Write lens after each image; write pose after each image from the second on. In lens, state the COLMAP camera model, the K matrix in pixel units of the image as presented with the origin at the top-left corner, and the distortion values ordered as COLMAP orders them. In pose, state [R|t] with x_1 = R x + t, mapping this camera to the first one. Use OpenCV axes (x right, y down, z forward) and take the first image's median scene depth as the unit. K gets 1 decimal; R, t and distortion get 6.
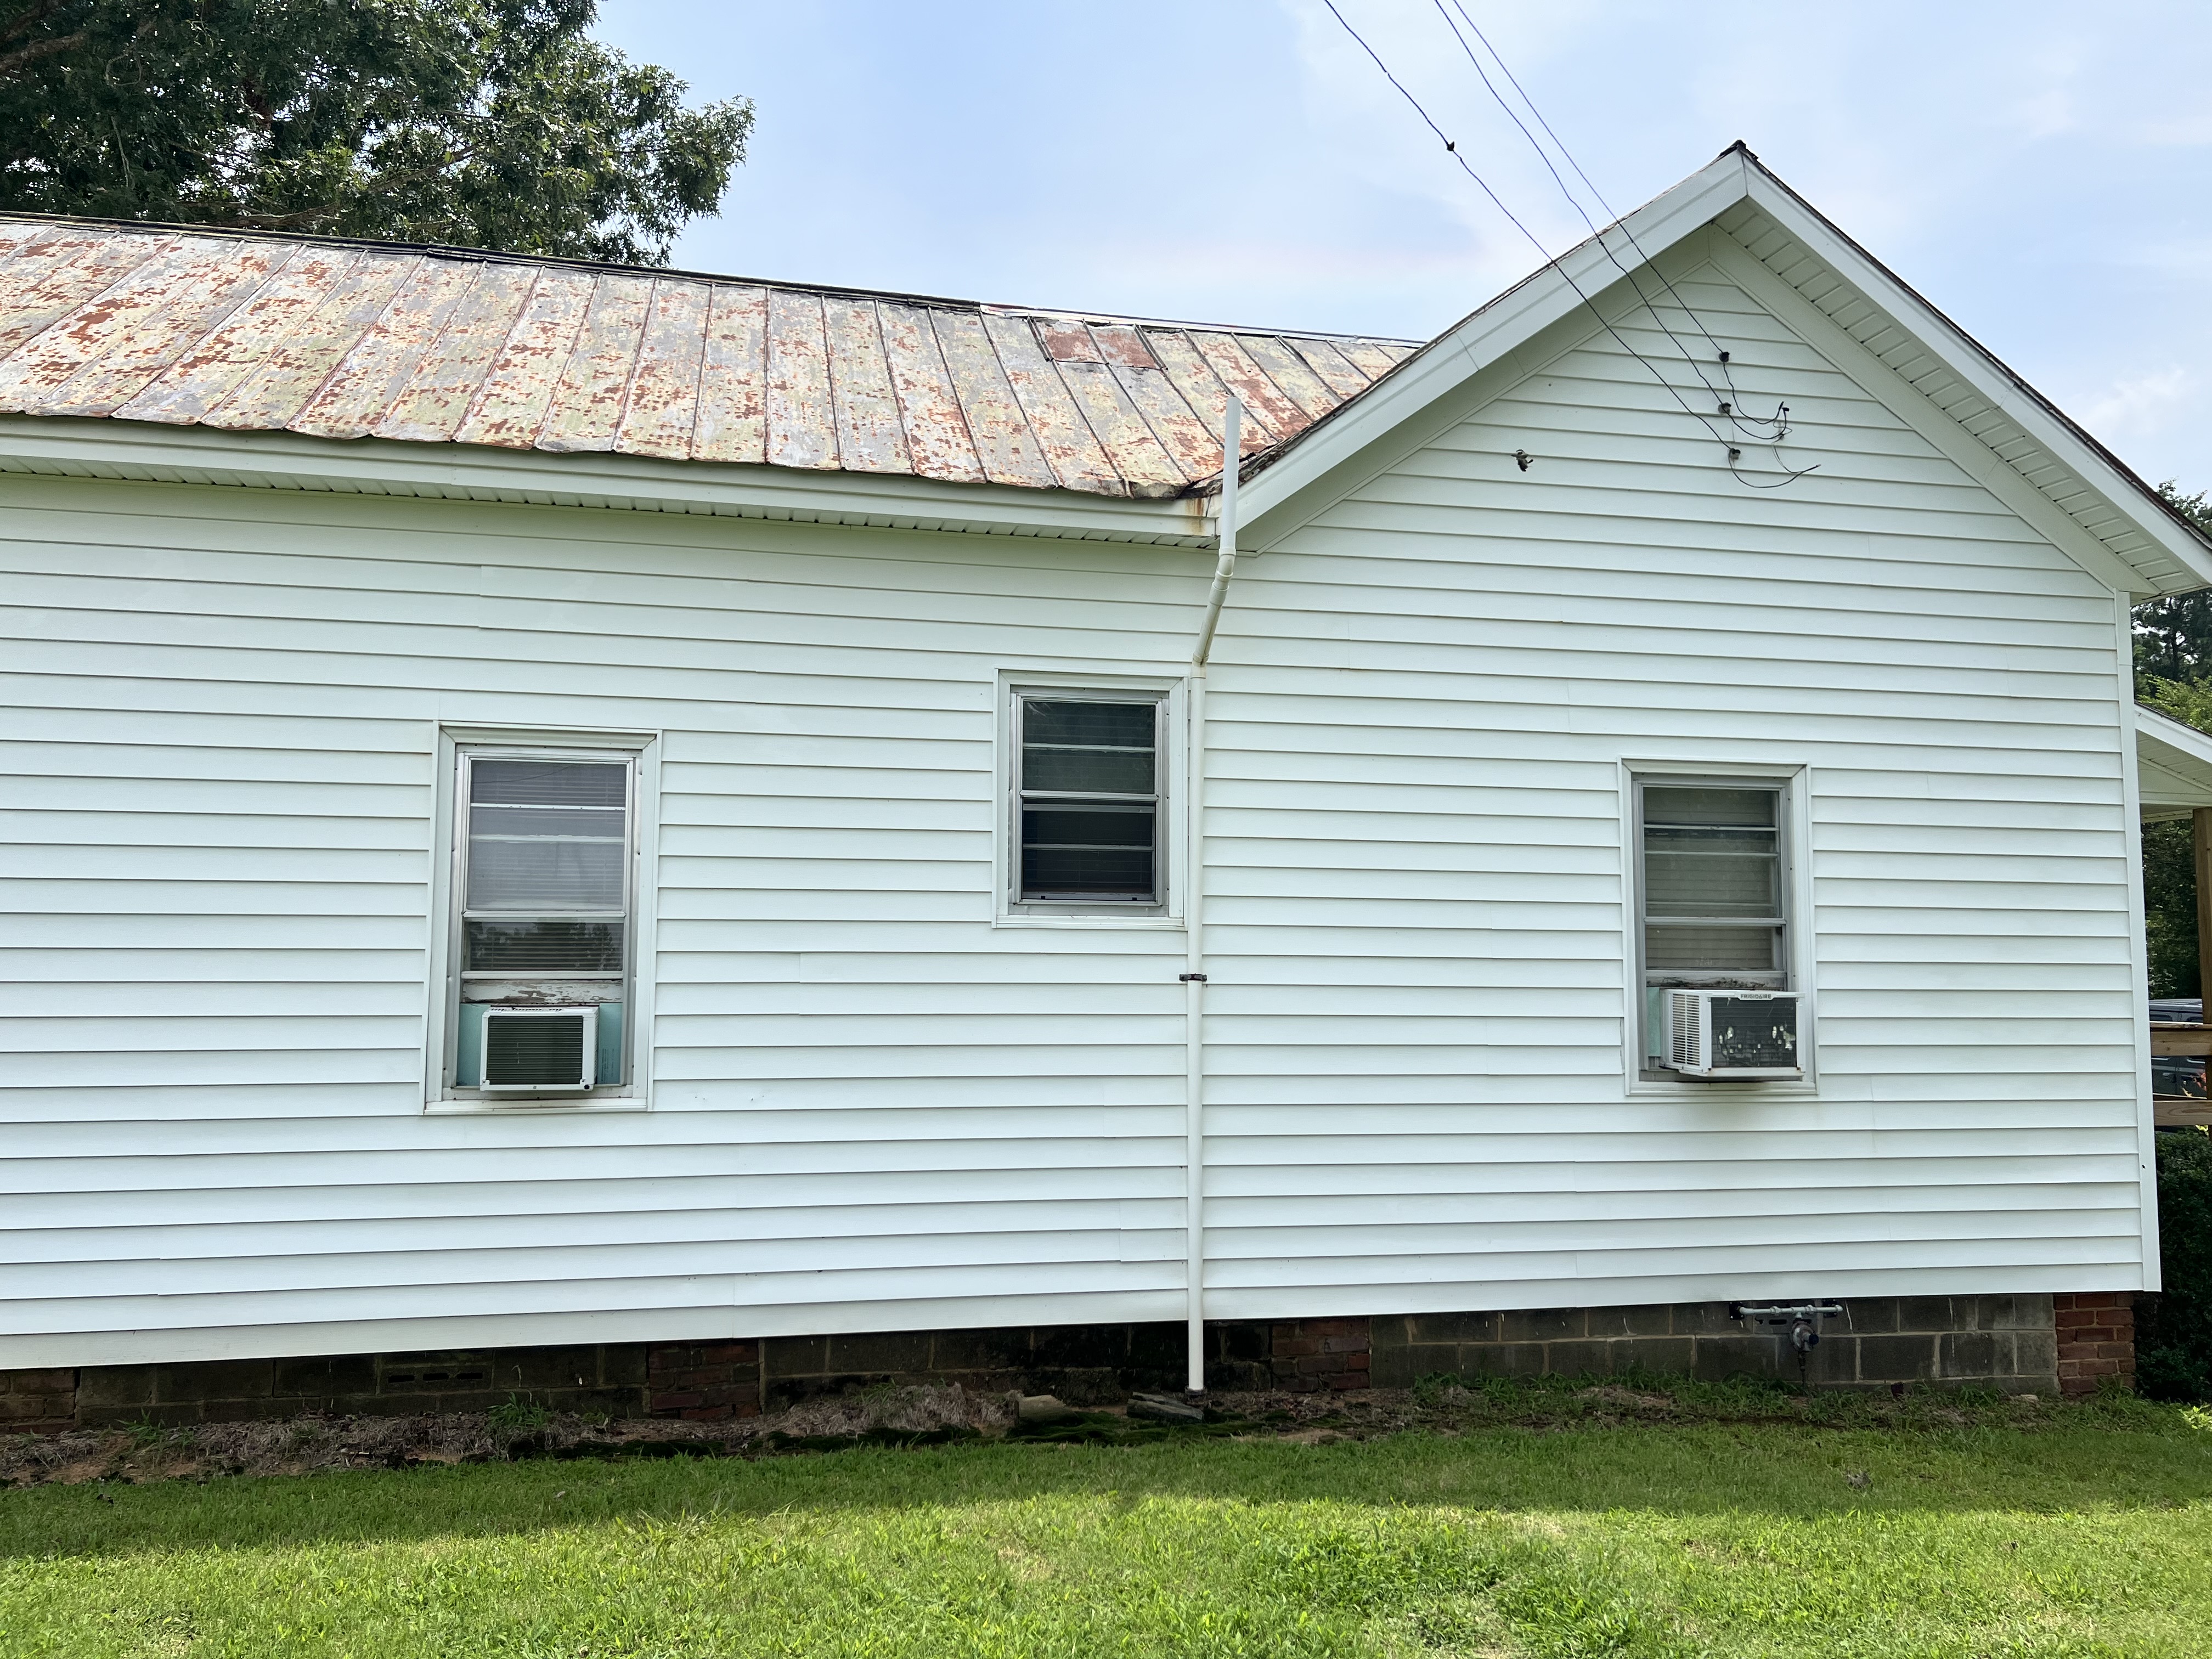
lens RADIAL K [[1658.7, 0, 1096.4], [0, 1658.7, 841.0], [0, 0, 1]] dist [0.060277, -0.065488]
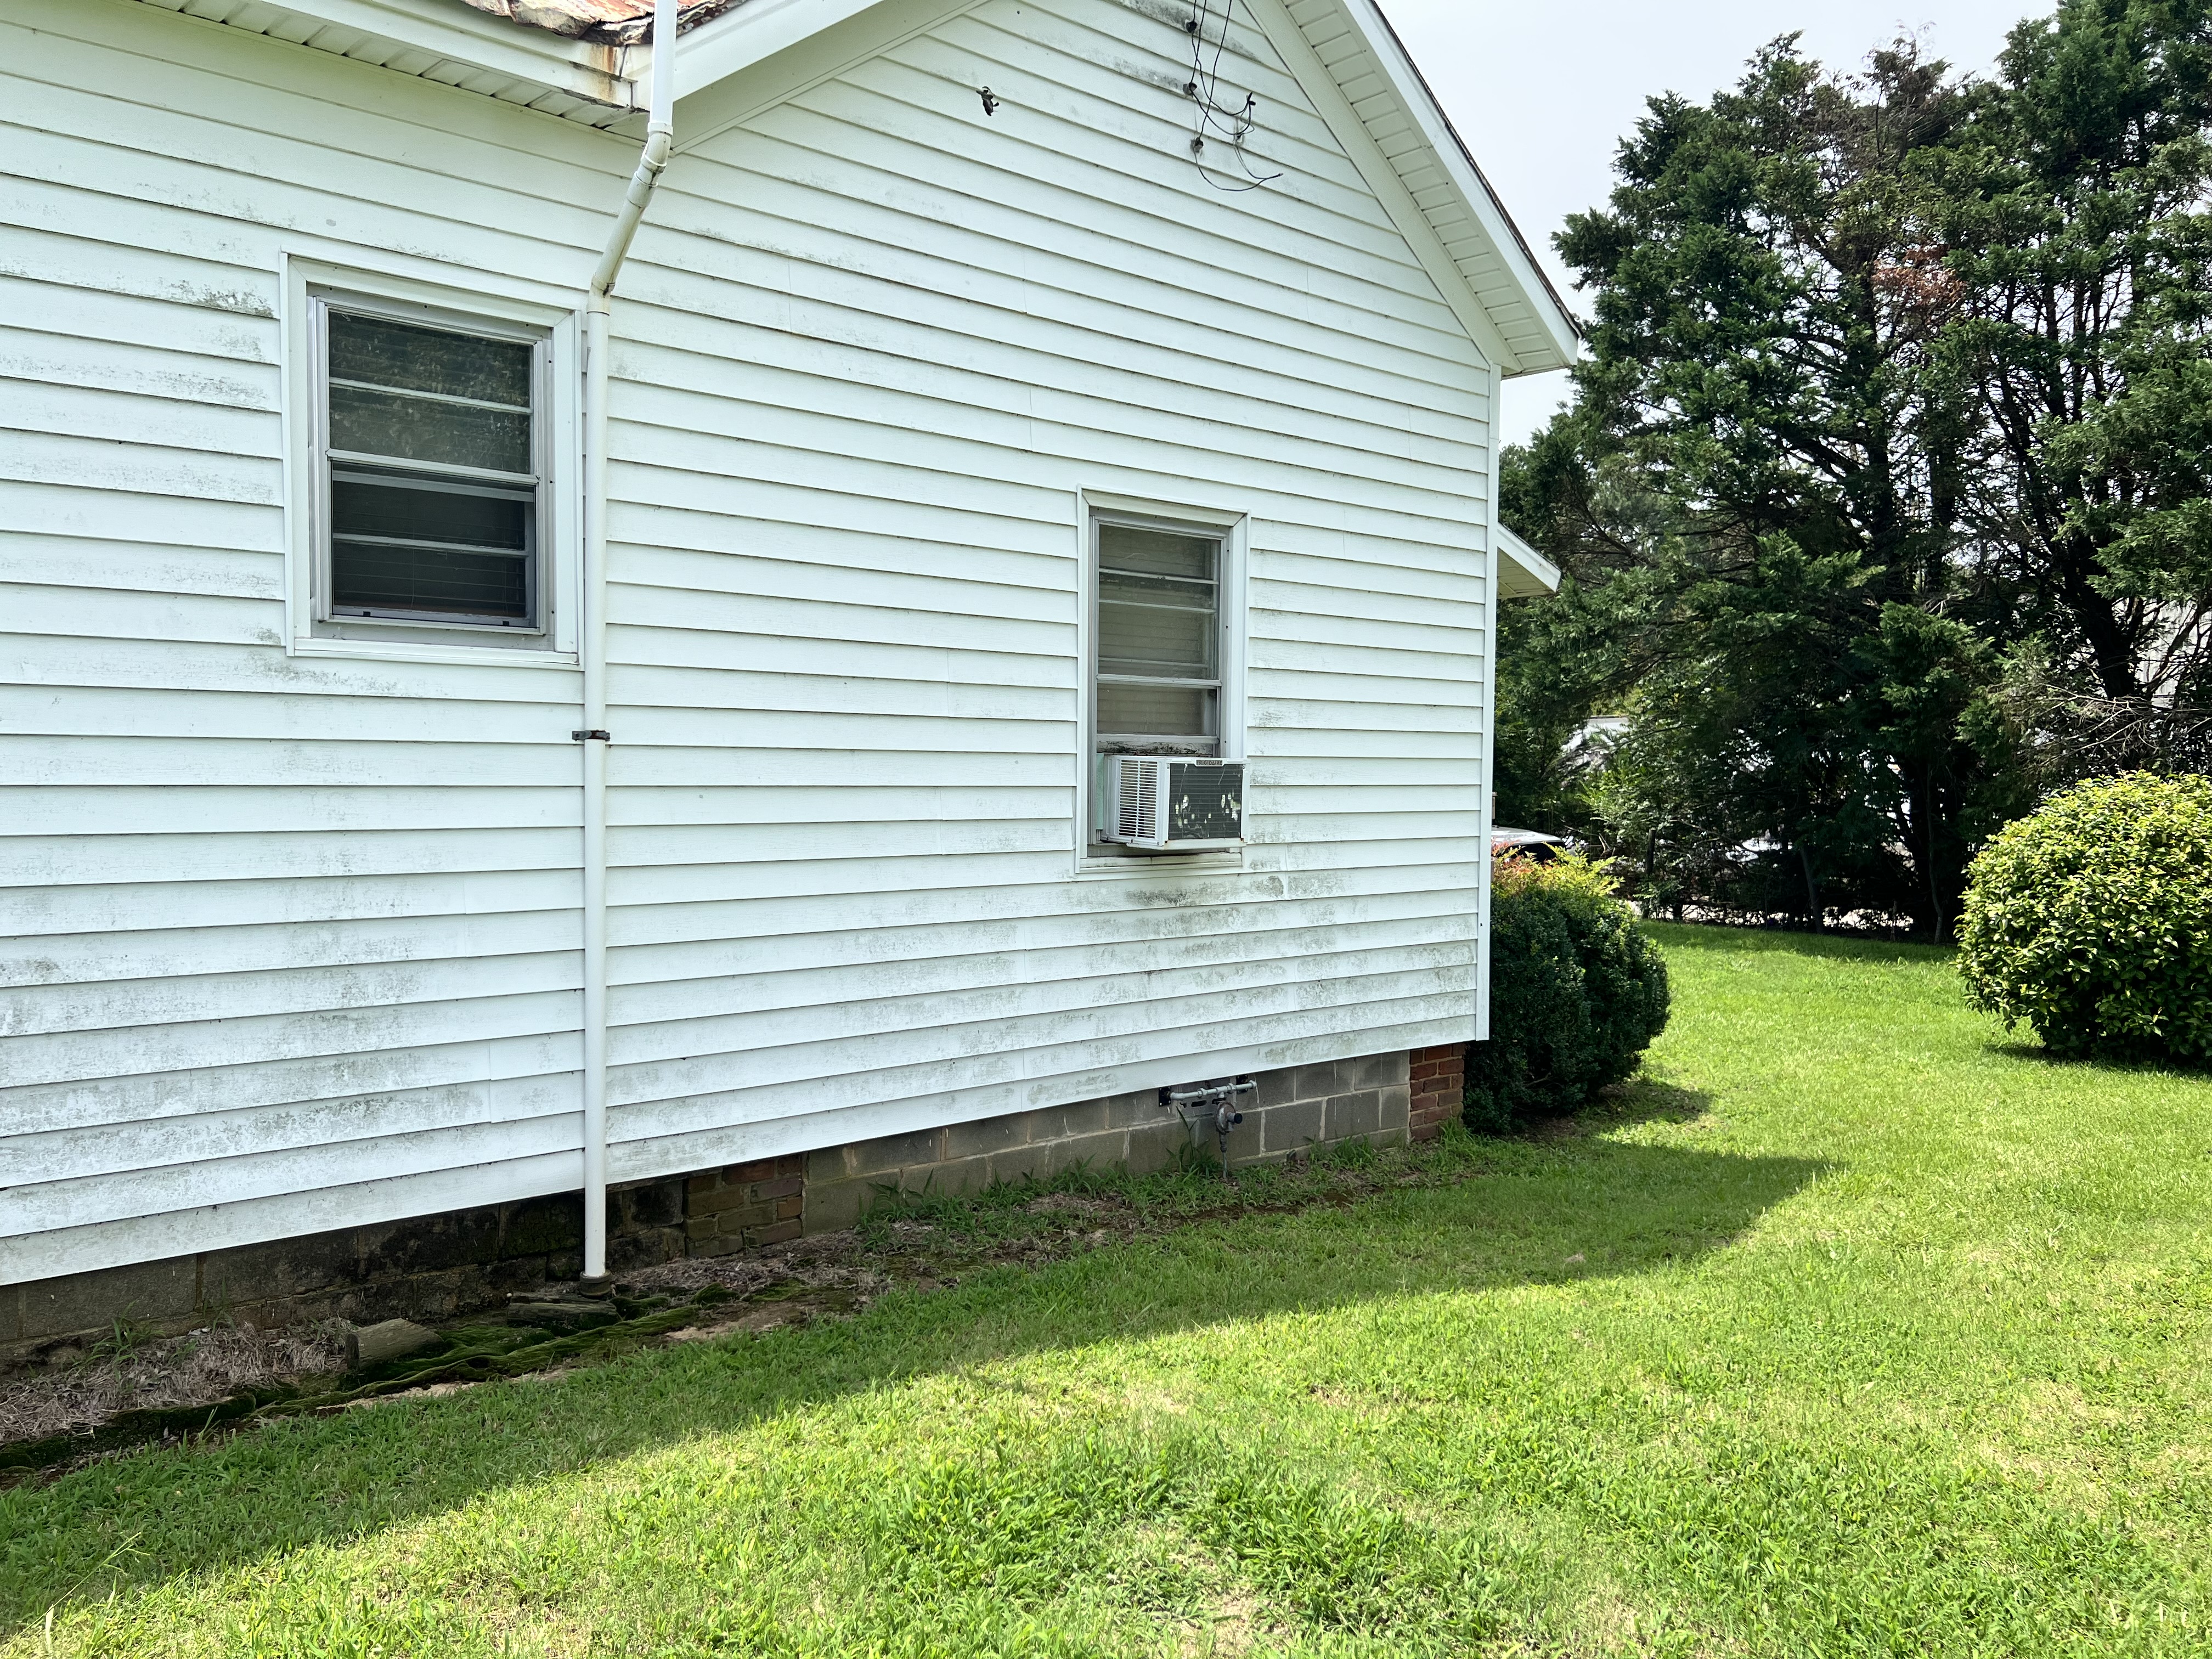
lens RADIAL K [[1658.7, 0, 1103.4], [0, 1658.7, 827.6], [0, 0, 1]] dist [0.060277, -0.065488]
pose [[0.868822, -0.015261, 0.494889, -0.112822], [-0.045900, 0.992738, 0.111195, 0.031604], [-0.492993, -0.119324, 0.861812, 0.254365]]
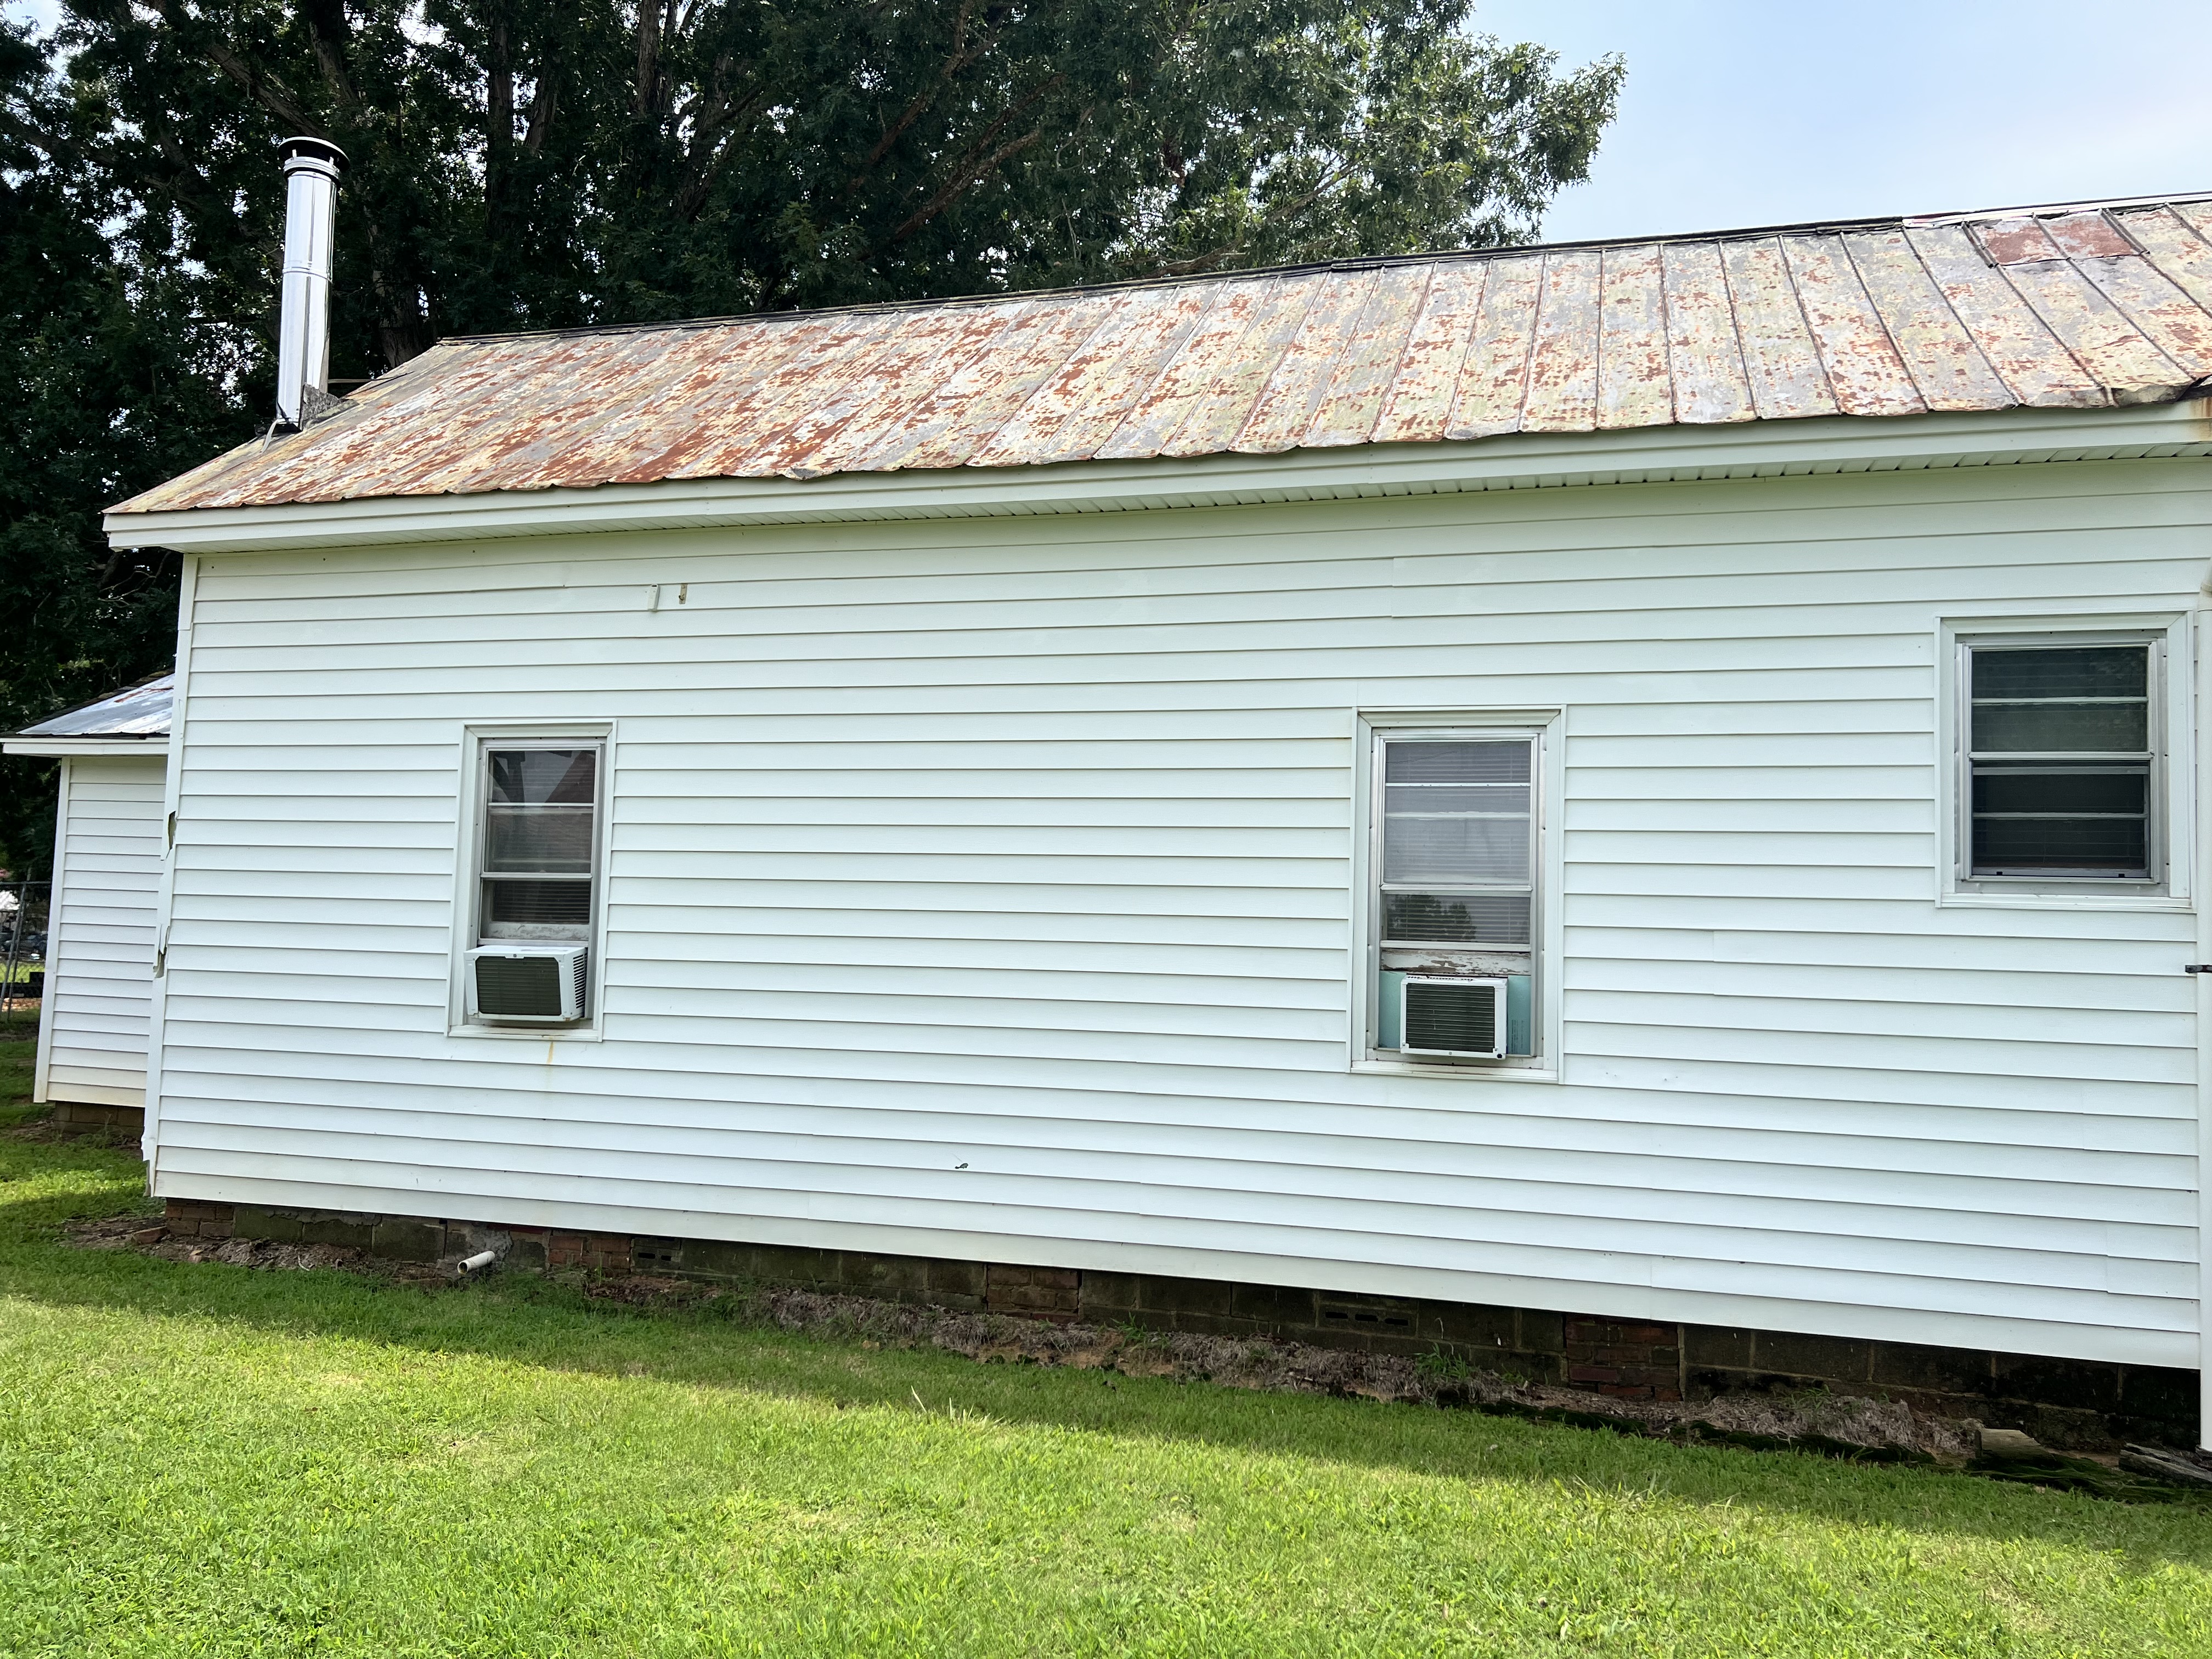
lens RADIAL K [[1658.7, 0, 1126.1], [0, 1658.7, 844.6], [0, 0, 1]] dist [0.060277, -0.065488]
pose [[0.885182, -0.007647, -0.465182, -0.028835], [0.014678, 0.999826, 0.011494, 0.001928], [0.465014, -0.017003, 0.885140, -0.010759]]
